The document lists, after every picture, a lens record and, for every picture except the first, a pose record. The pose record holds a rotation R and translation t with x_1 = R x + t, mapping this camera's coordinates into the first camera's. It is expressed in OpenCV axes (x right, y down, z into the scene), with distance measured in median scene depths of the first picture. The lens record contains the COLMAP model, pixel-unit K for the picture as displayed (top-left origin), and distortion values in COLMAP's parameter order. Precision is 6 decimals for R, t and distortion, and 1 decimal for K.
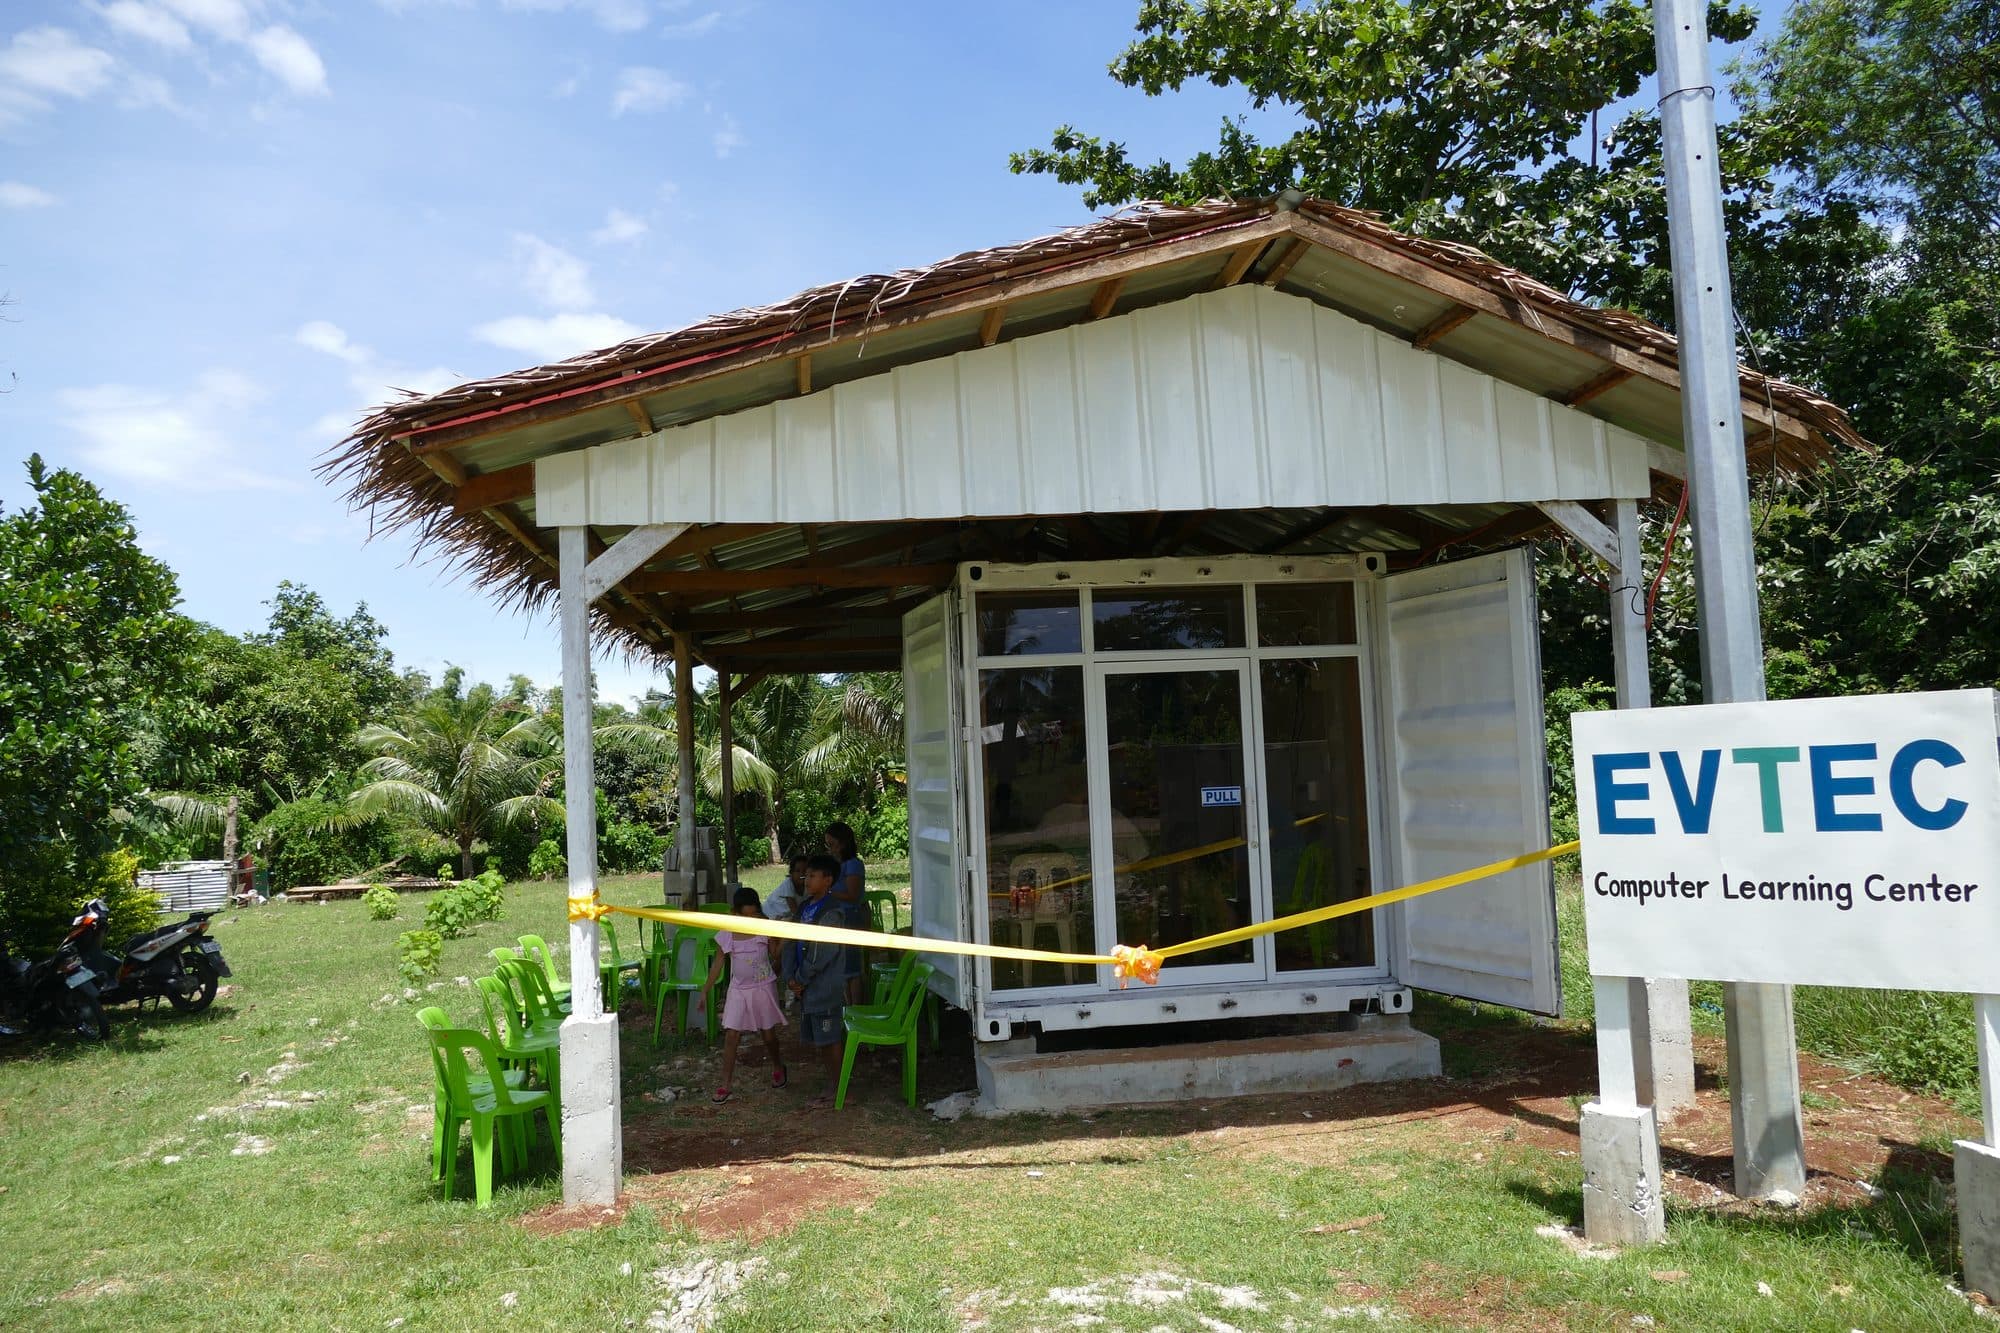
lens RADIAL K [[1423.4, 0, 996.5], [0, 1423.4, 657.7], [0, 0, 1]] dist [-0.015307, 0.005444]
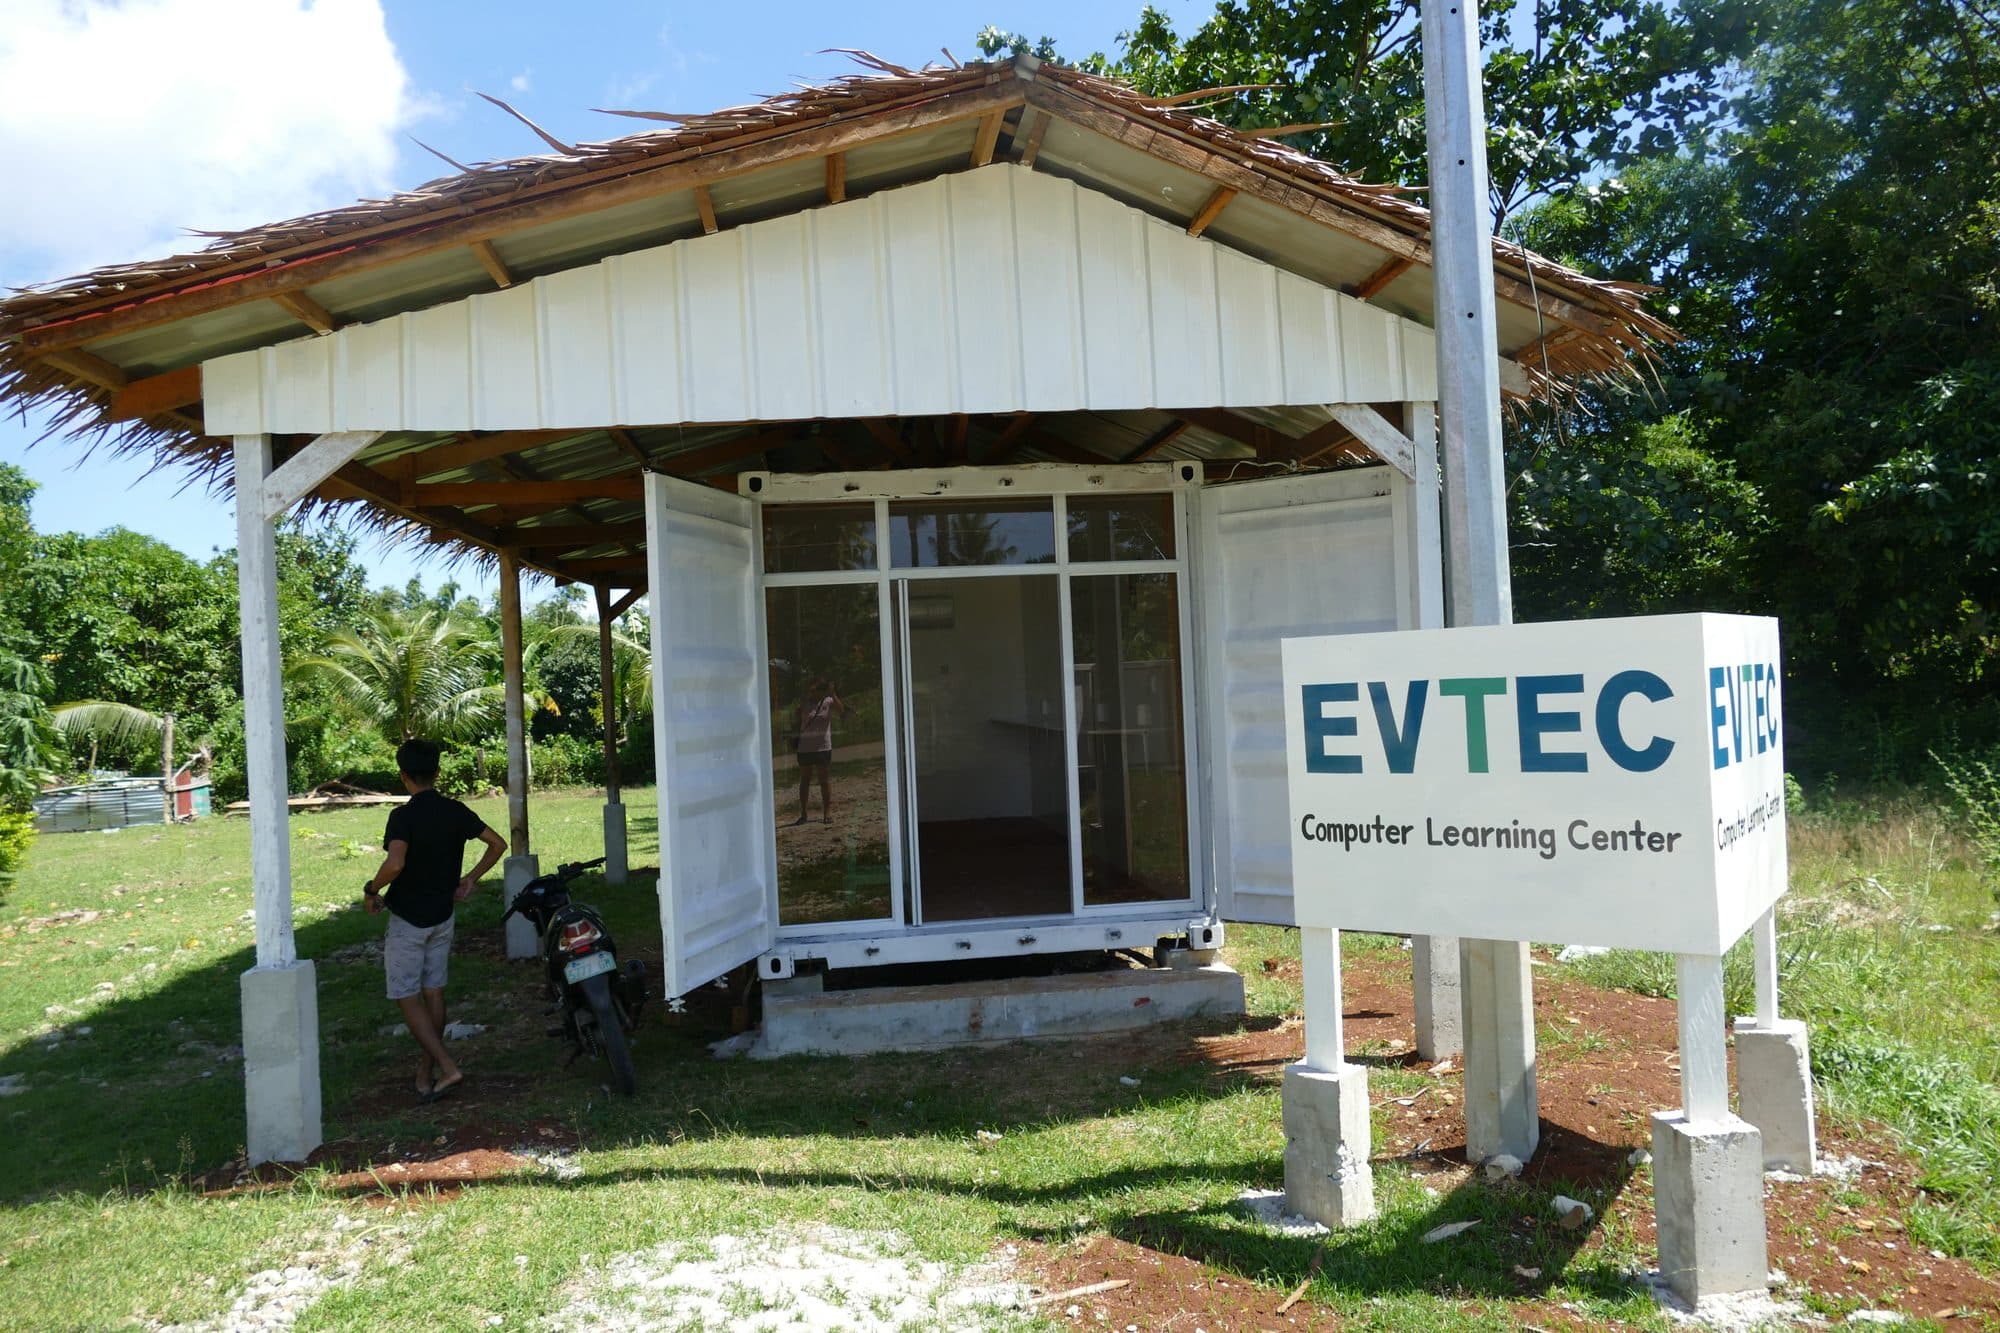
lens RADIAL K [[1423.4, 0, 996.5], [0, 1423.4, 657.7], [0, 0, 1]] dist [-0.015307, 0.005444]
pose [[0.999996, -0.002928, -0.000638, 0.179609], [0.002962, 0.998060, 0.062186, -0.004670], [0.000454, -0.062188, 0.998064, 0.077830]]
